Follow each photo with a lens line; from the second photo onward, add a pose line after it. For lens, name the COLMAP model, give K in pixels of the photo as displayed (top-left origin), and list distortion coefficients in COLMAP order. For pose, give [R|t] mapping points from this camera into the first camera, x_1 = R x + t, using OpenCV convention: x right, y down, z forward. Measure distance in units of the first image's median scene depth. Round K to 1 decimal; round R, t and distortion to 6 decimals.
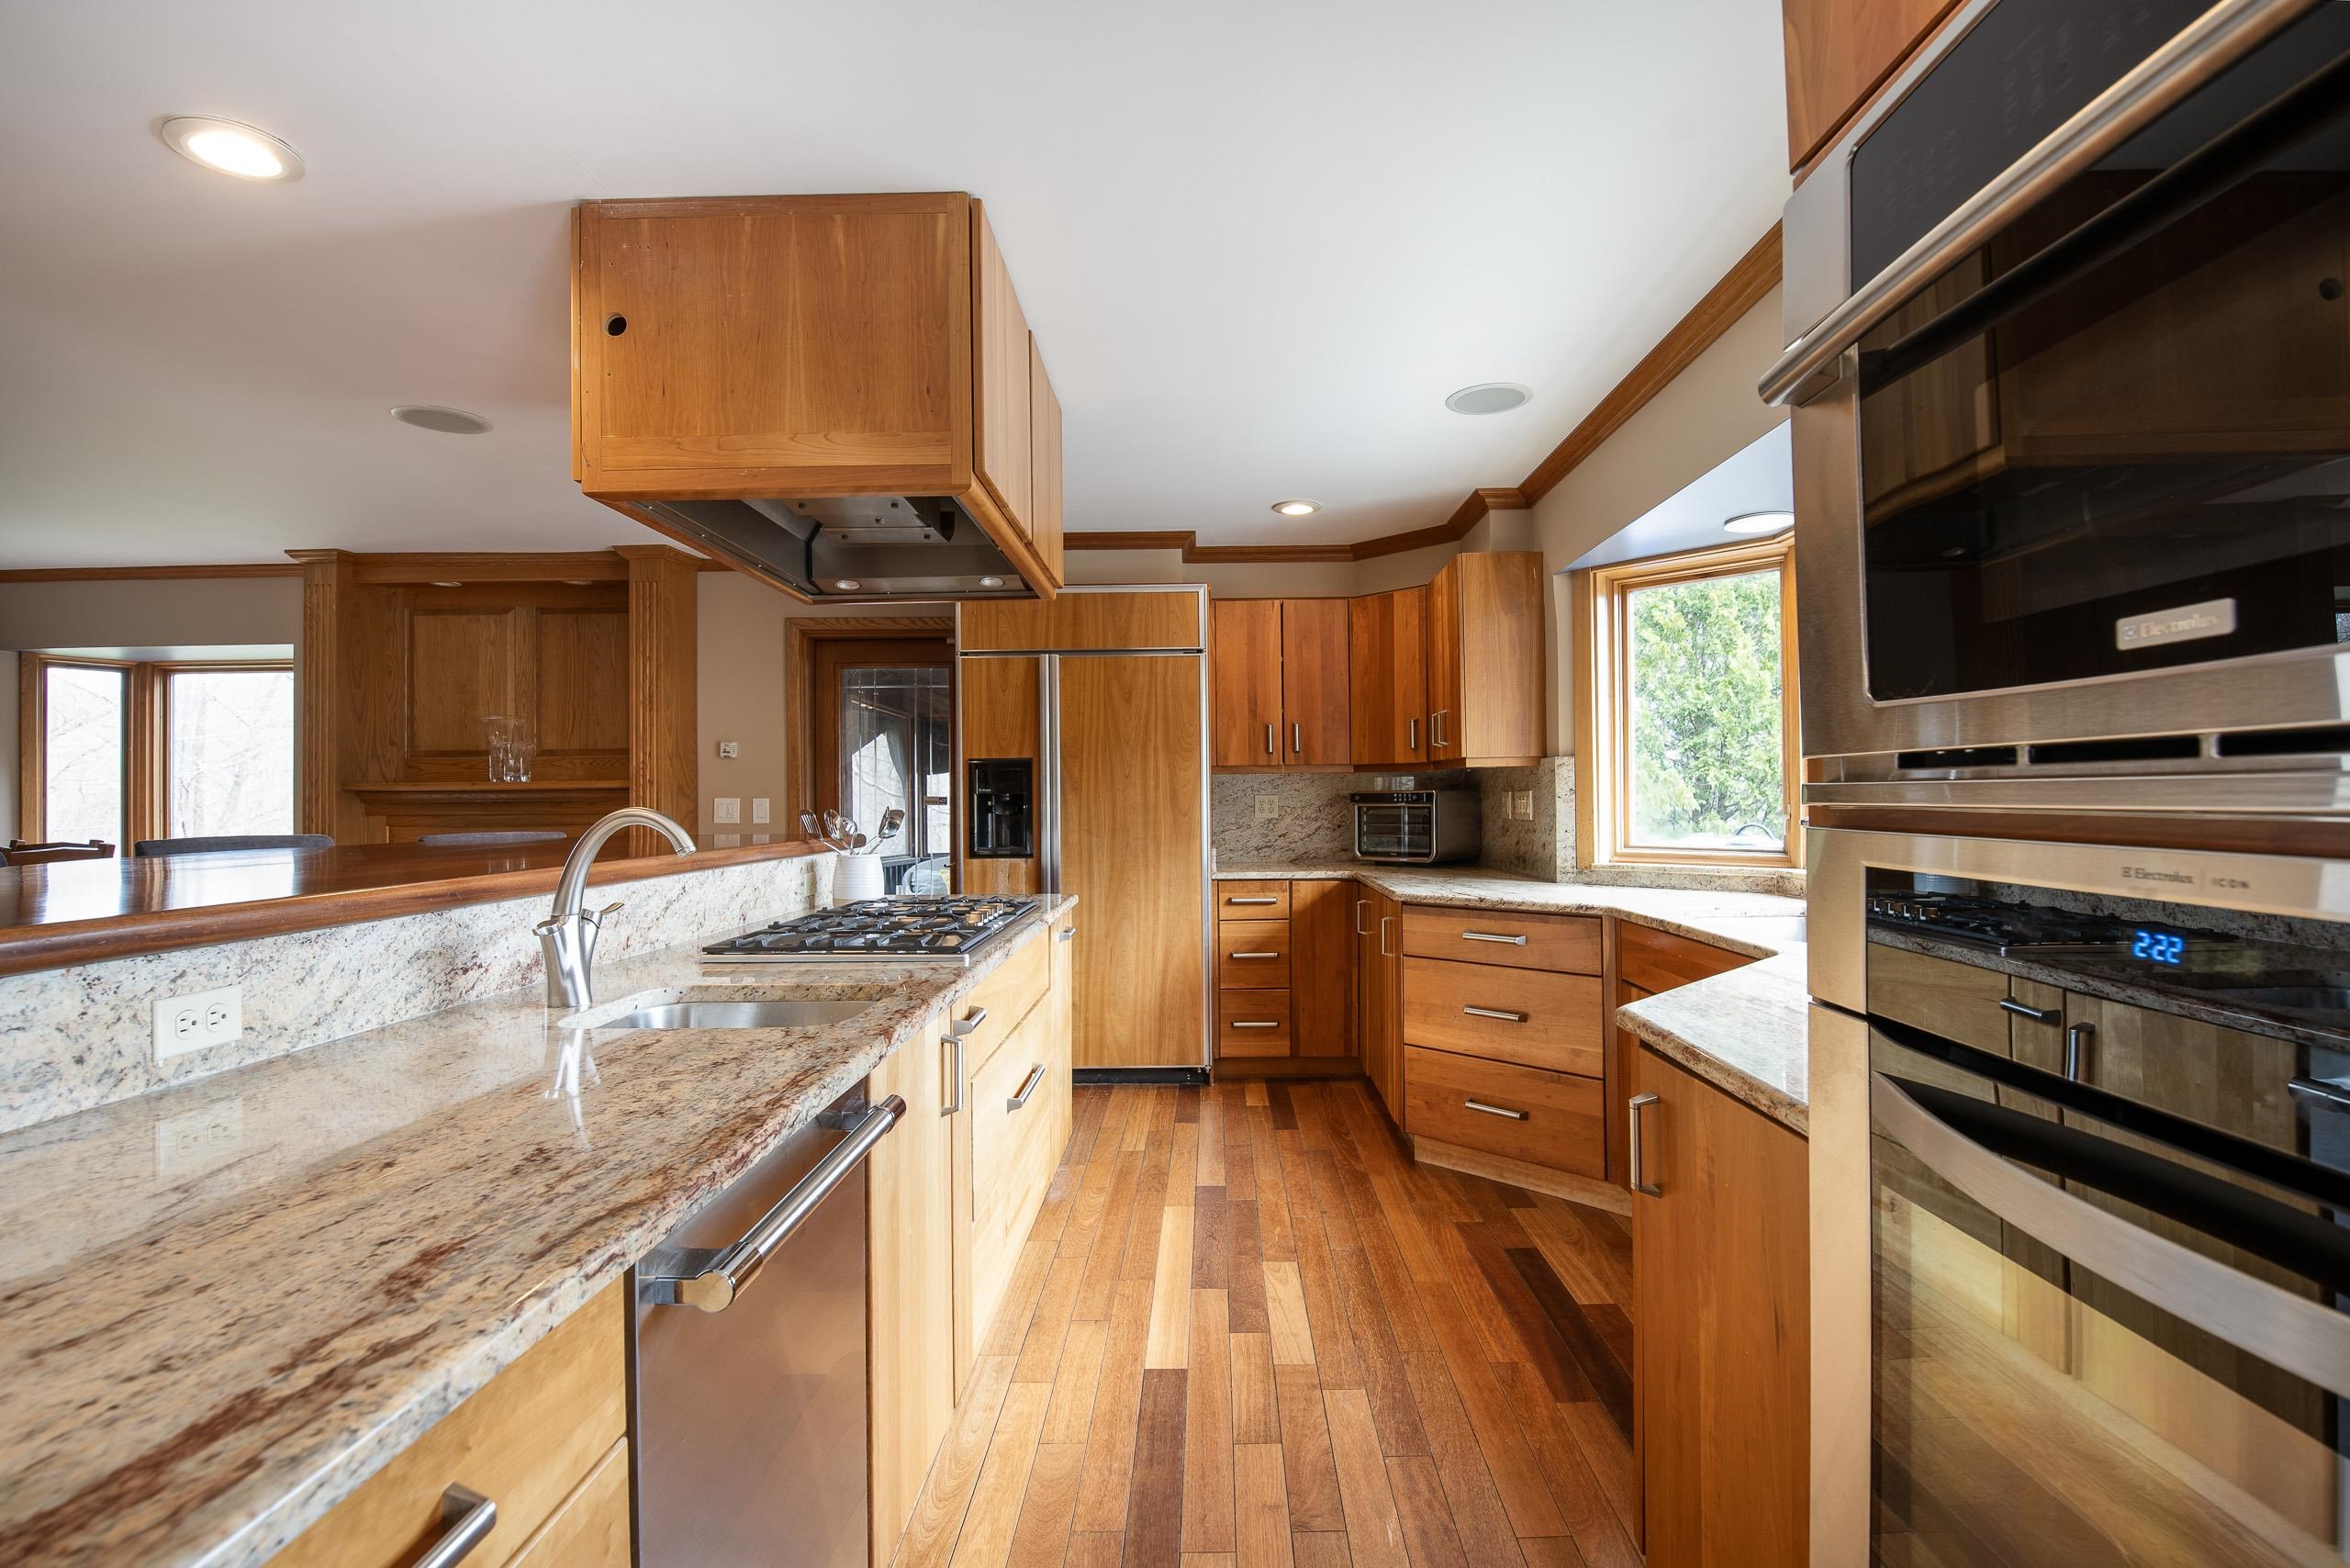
lens RADIAL K [[1057.9, 0, 1196.1], [0, 1057.9, 790.2], [0, 0, 1]] dist [-0.012200, -0.000751]
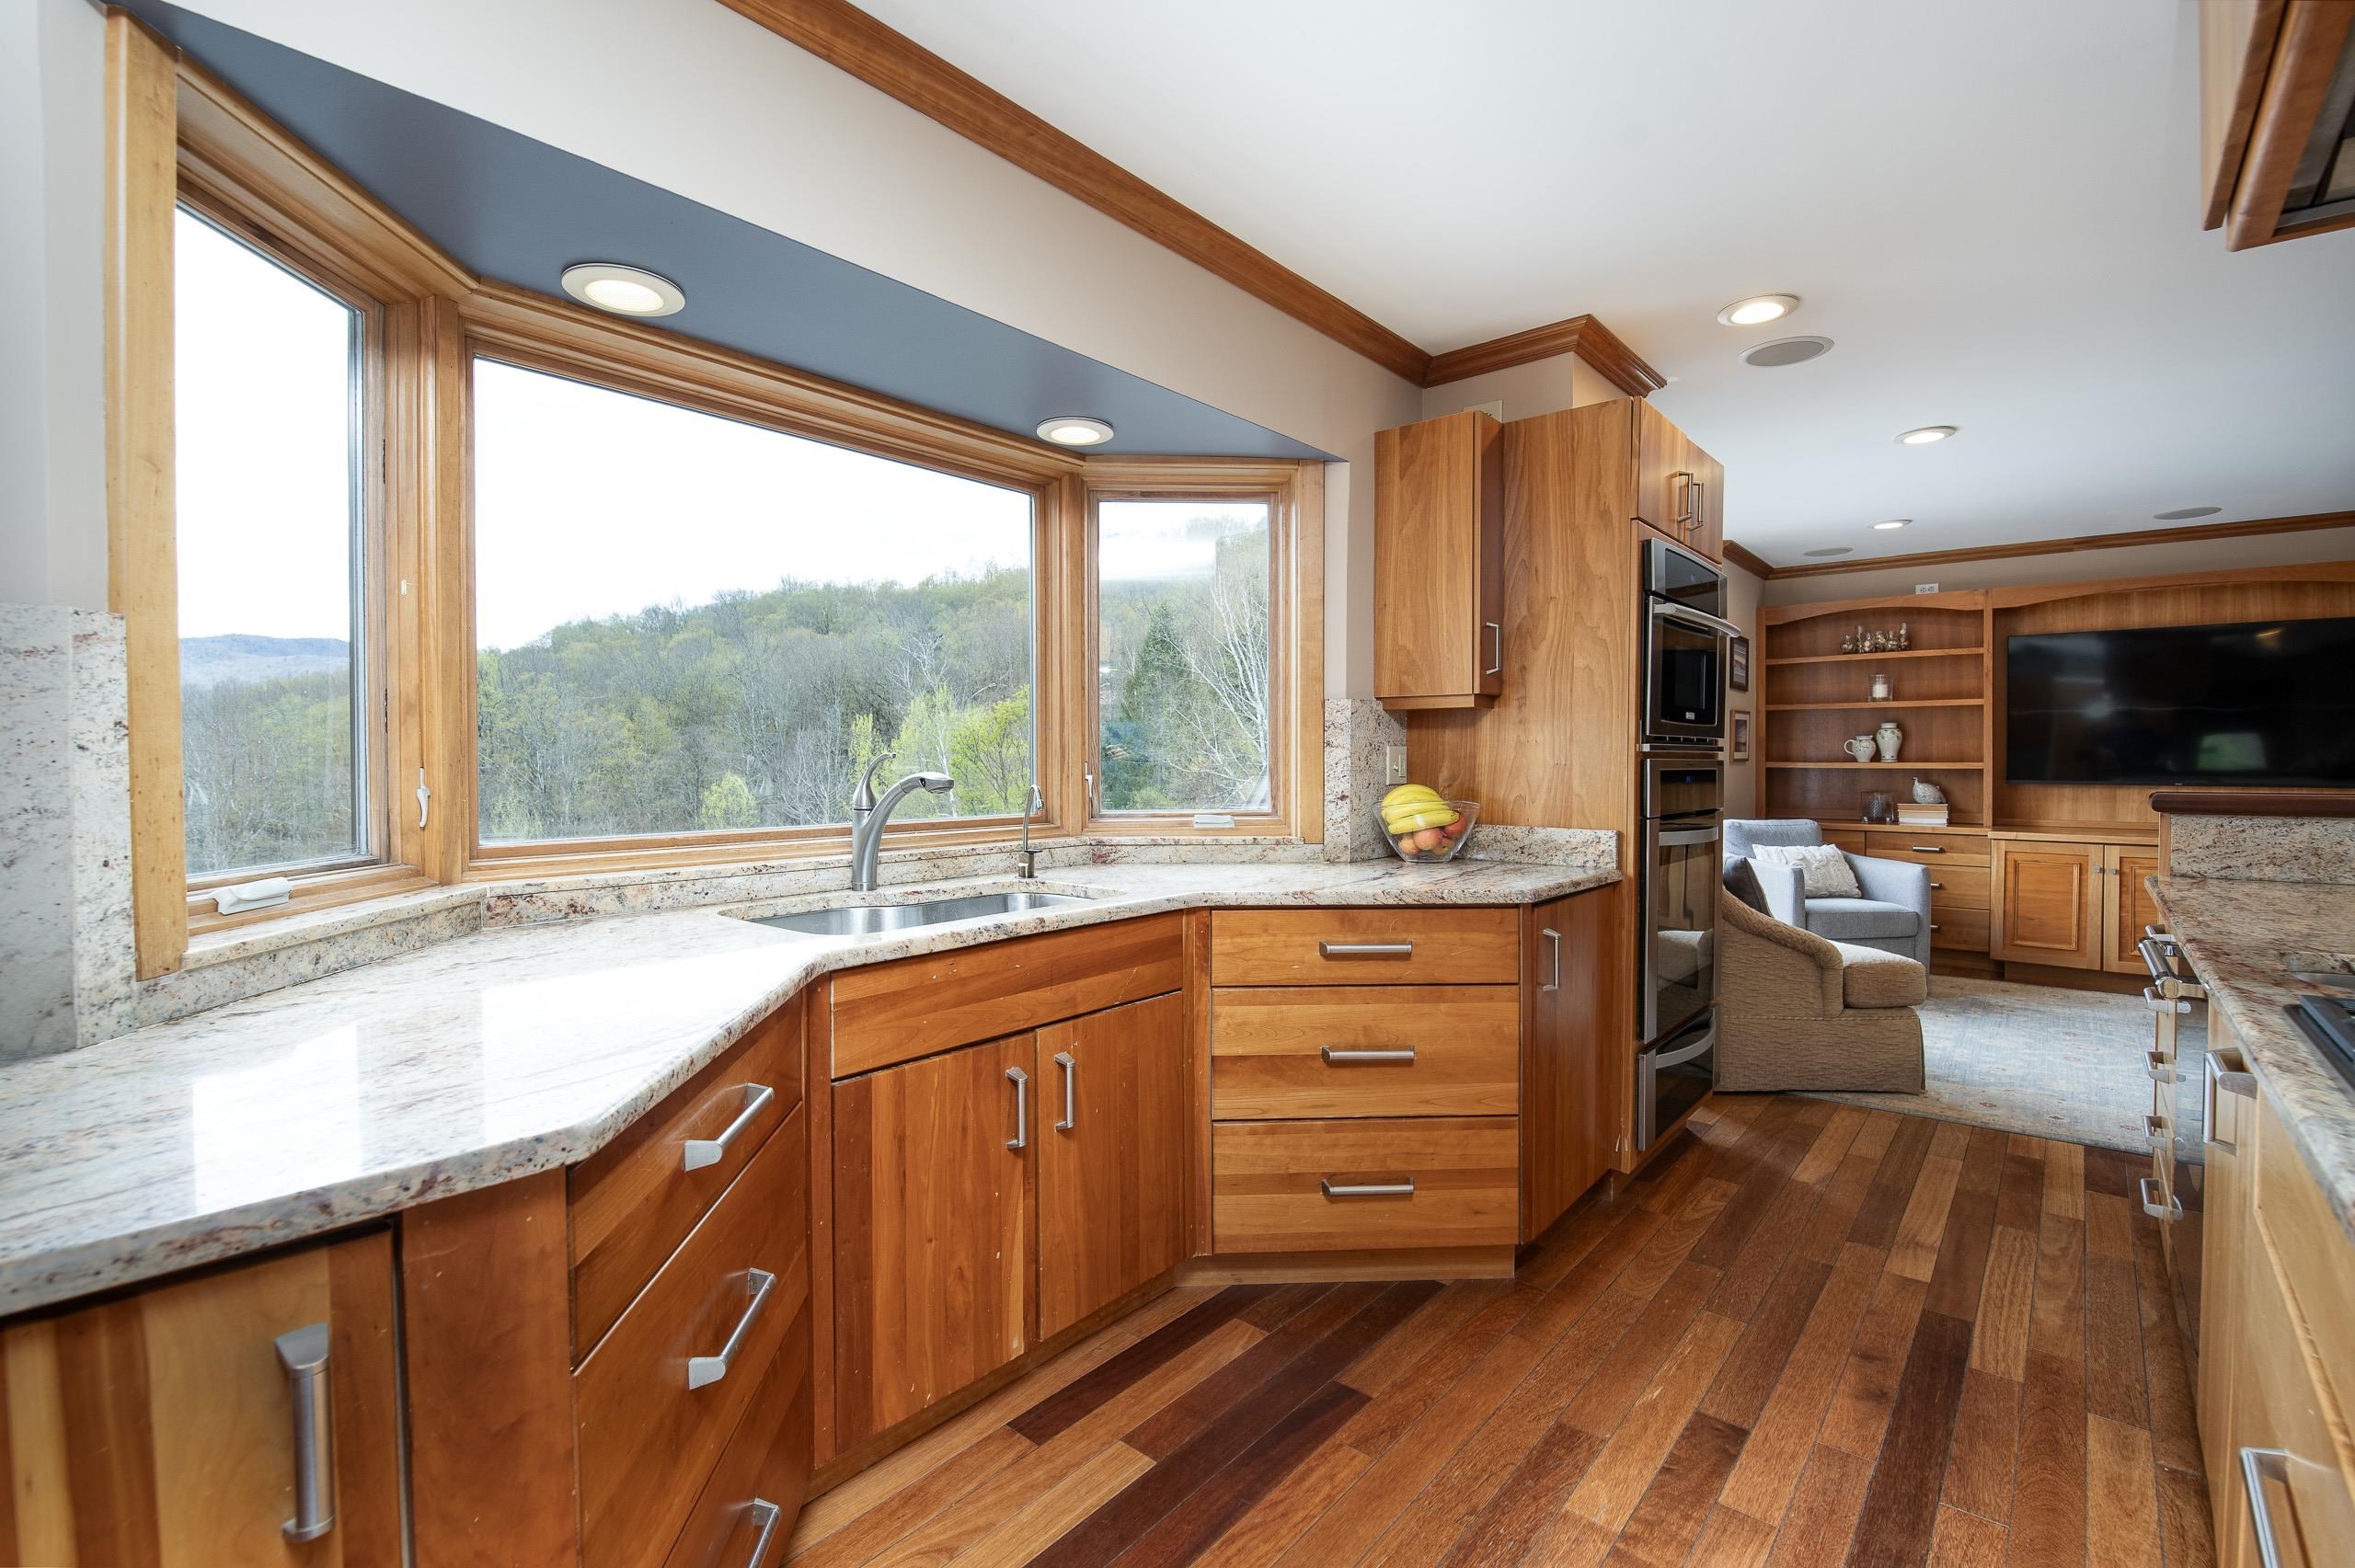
lens RADIAL K [[1042.4, 0, 1177.5], [0, 1042.4, 770.2], [0, 0, 1]] dist [-0.023951, -0.000288]
pose [[-0.764261, 0.004323, 0.644893, -0.070366], [0.006517, 0.999978, 0.001020, 0.015177], [-0.644875, 0.004982, -0.764272, 1.086717]]
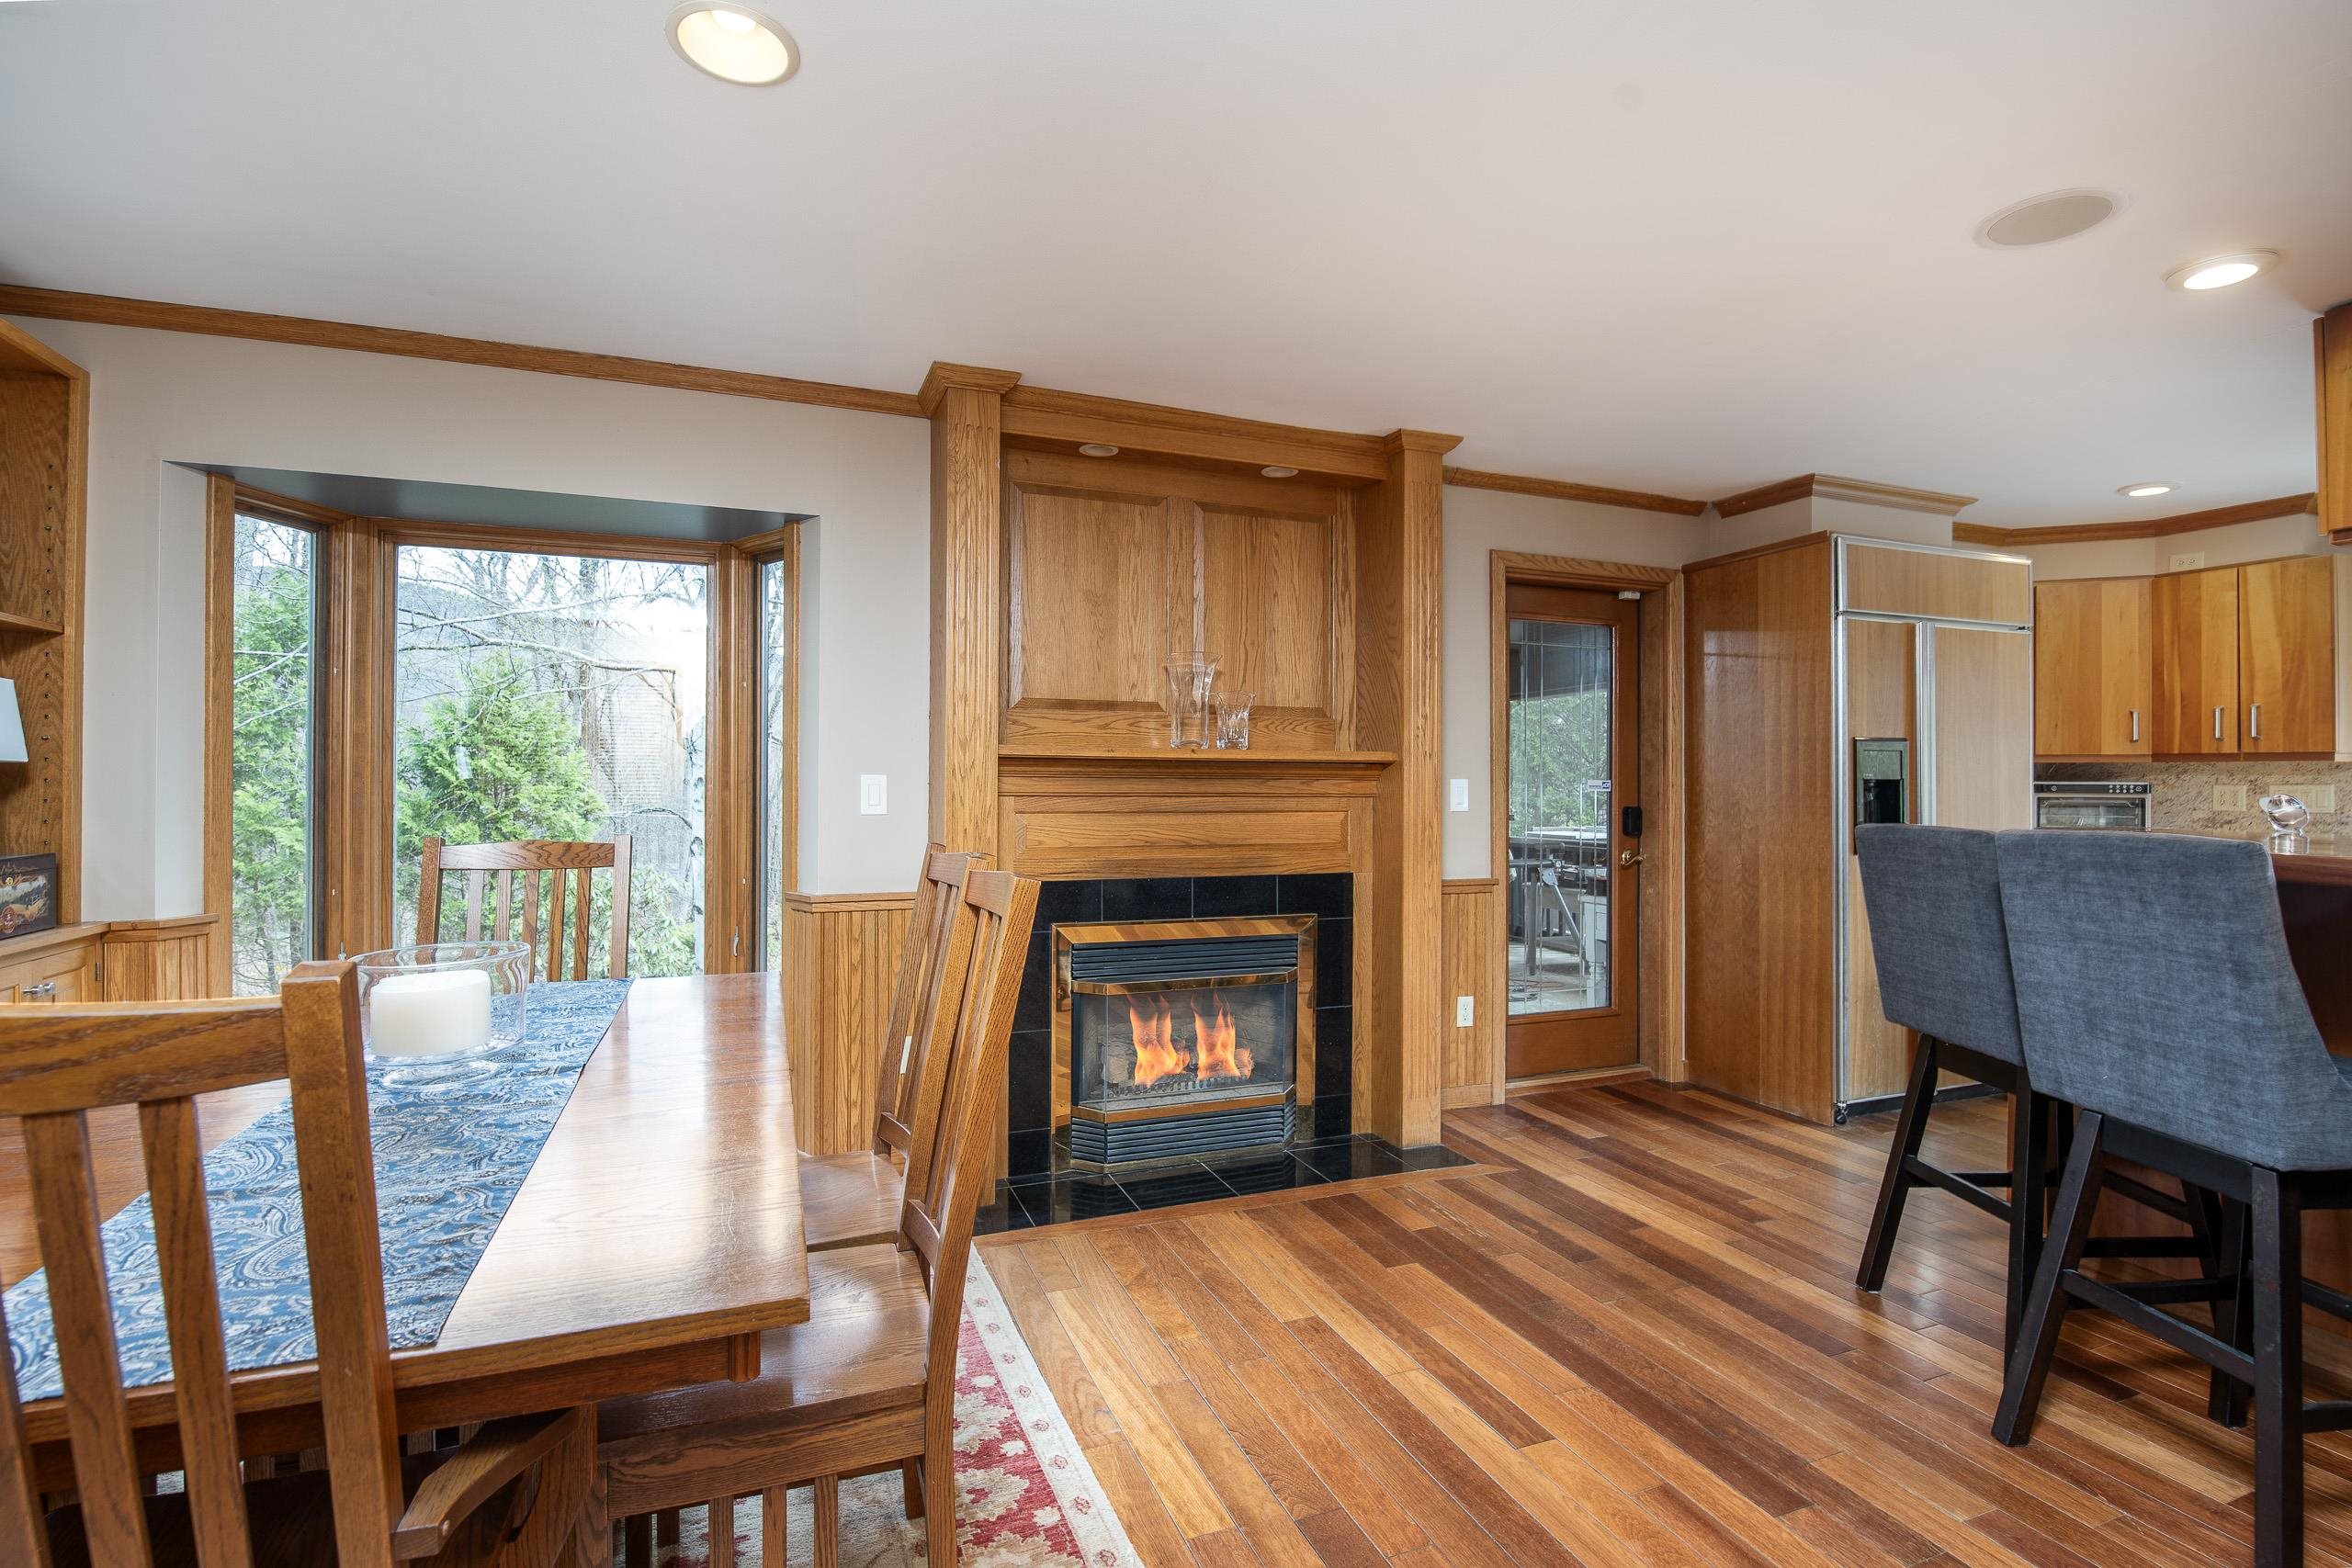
lens RADIAL K [[1071.1, 0, 1150.7], [0, 1071.1, 776.1], [0, 0, 1]] dist [0.002207, -0.013235]
pose [[0.927533, 0.015193, 0.373432, -1.382578], [-0.016076, 0.999870, -0.000749, 0.014673], [-0.373395, -0.005309, 0.927657, 0.541627]]
